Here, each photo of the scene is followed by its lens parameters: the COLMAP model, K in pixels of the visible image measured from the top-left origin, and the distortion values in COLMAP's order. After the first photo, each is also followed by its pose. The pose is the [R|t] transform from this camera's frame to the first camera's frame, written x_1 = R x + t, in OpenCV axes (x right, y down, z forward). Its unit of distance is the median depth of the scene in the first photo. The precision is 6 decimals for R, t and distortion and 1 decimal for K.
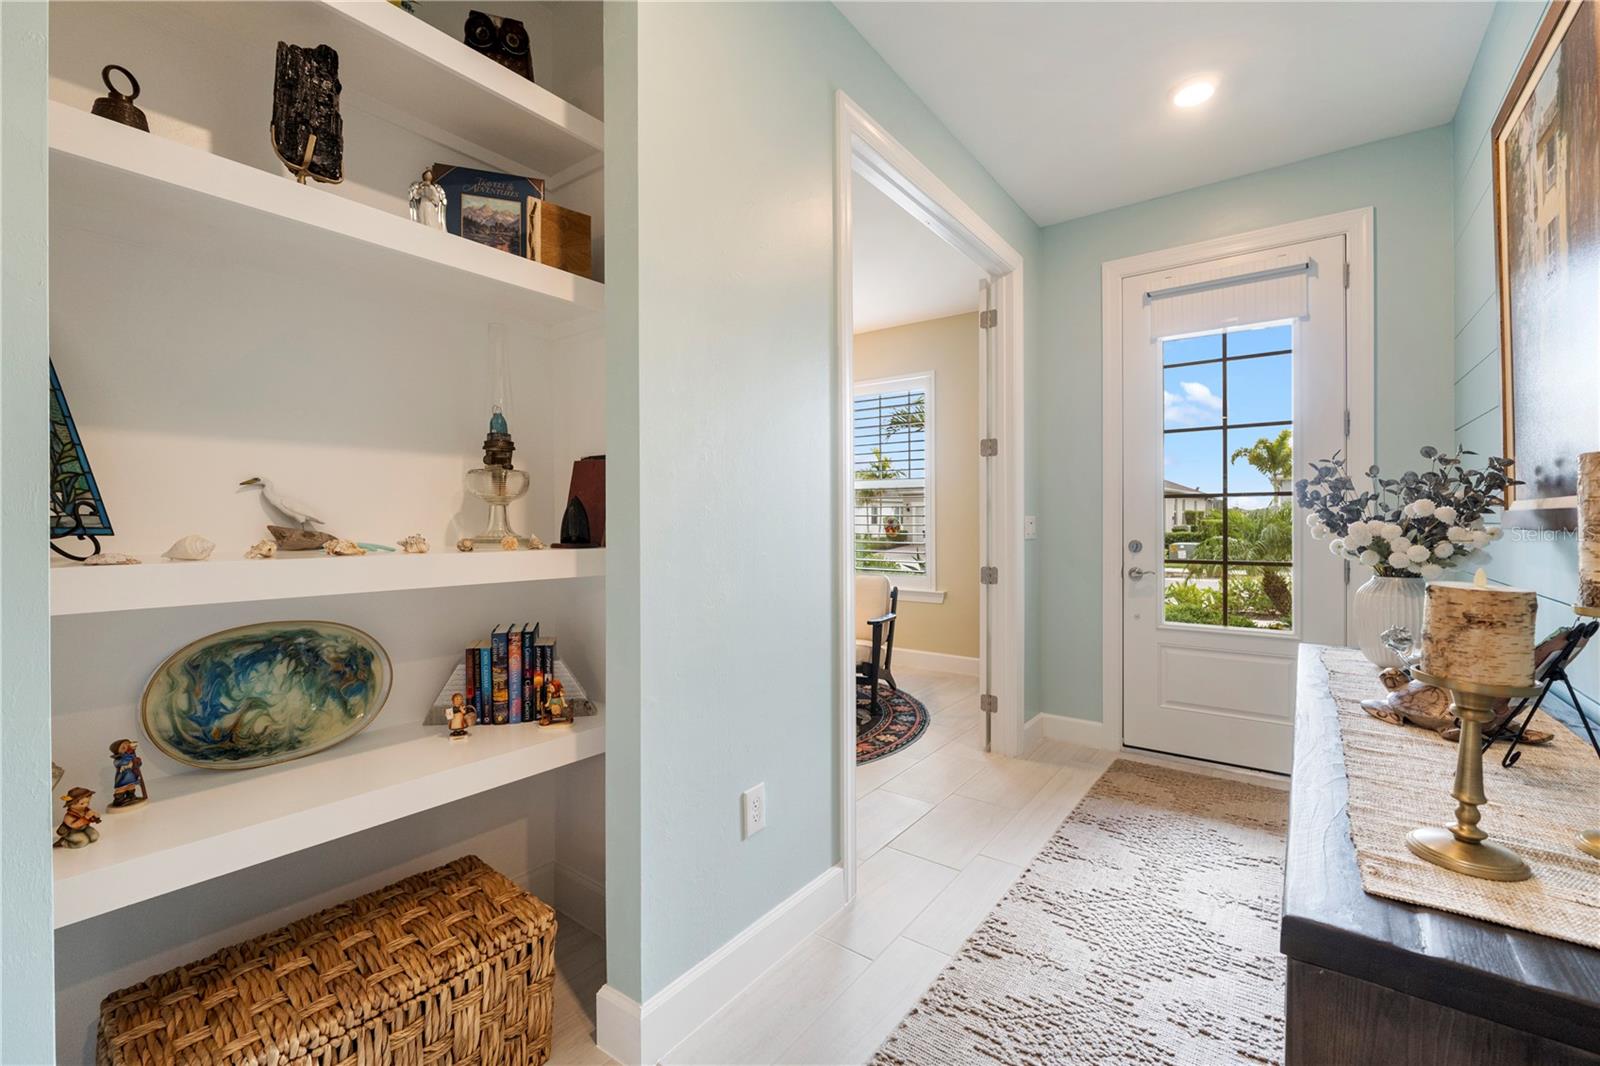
lens RADIAL K [[672.6, 0, 800.0], [0, 672.6, 533.0], [0, 0, 1]] dist [0.008901, -0.000059]
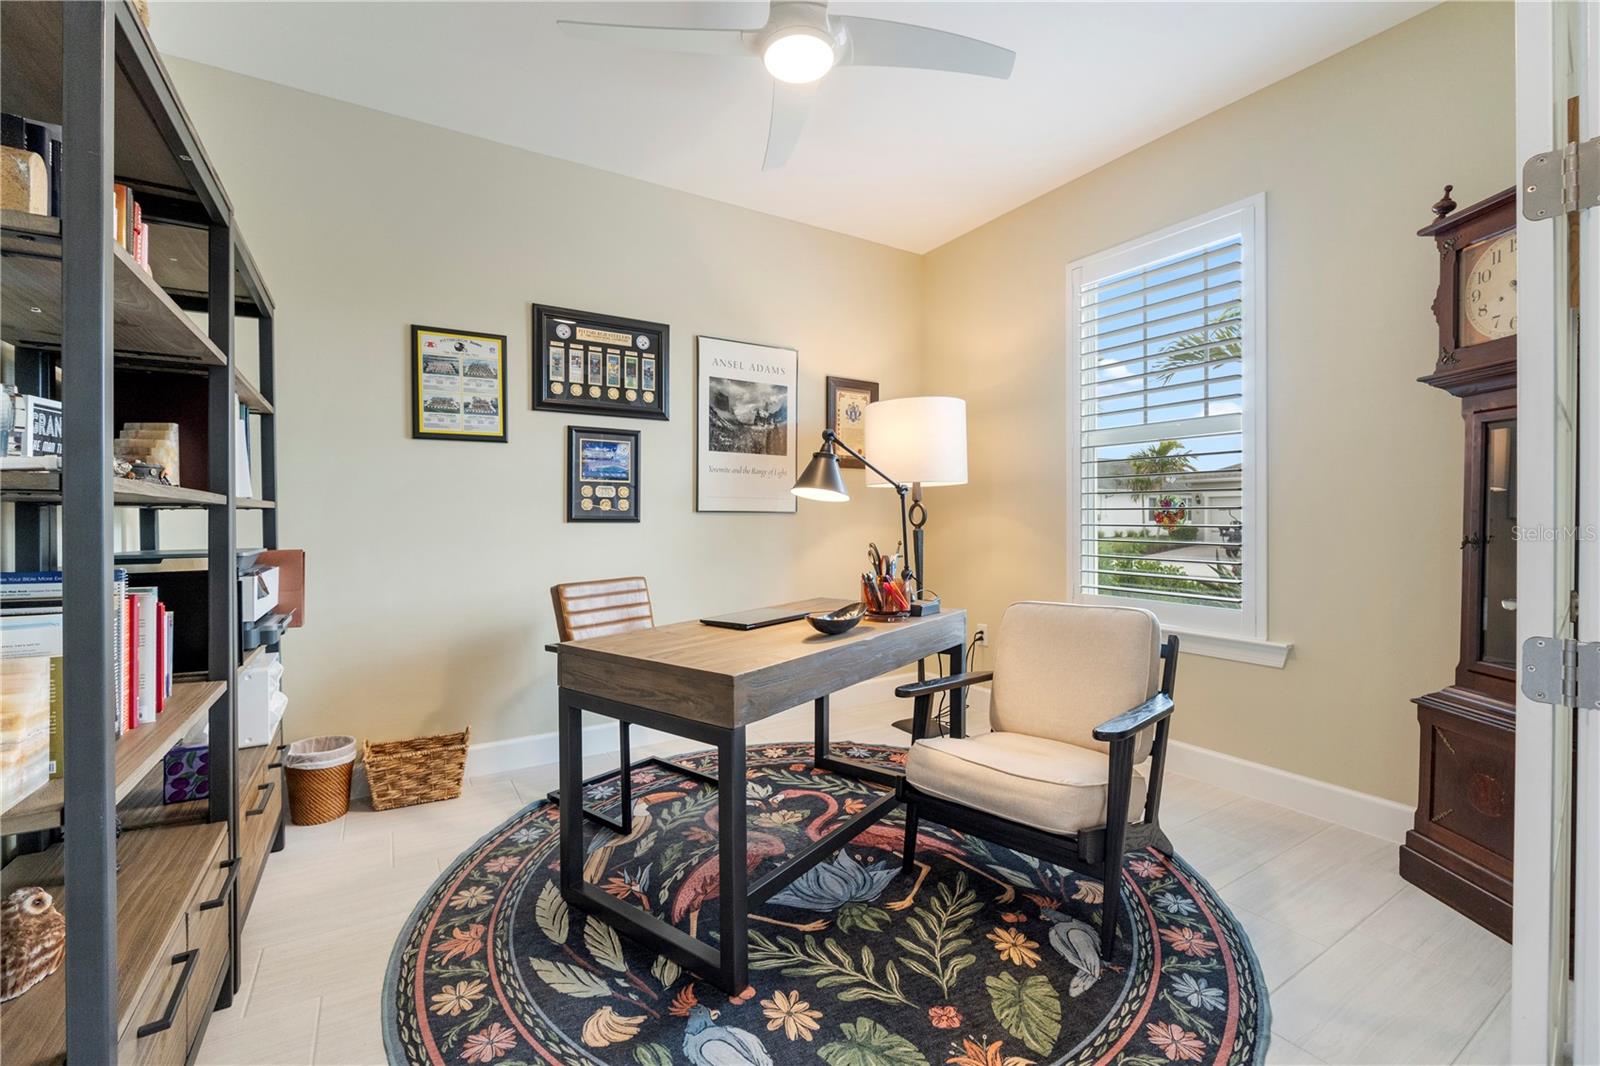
lens RADIAL K [[672.6, 0, 800.0], [0, 672.6, 533.0], [0, 0, 1]] dist [0.008901, -0.000059]
pose [[0.930314, 0.009323, -0.366647, 0.073614], [-0.007322, 0.999950, 0.006848, 0.005617], [0.366692, -0.003687, 0.930335, 0.480180]]
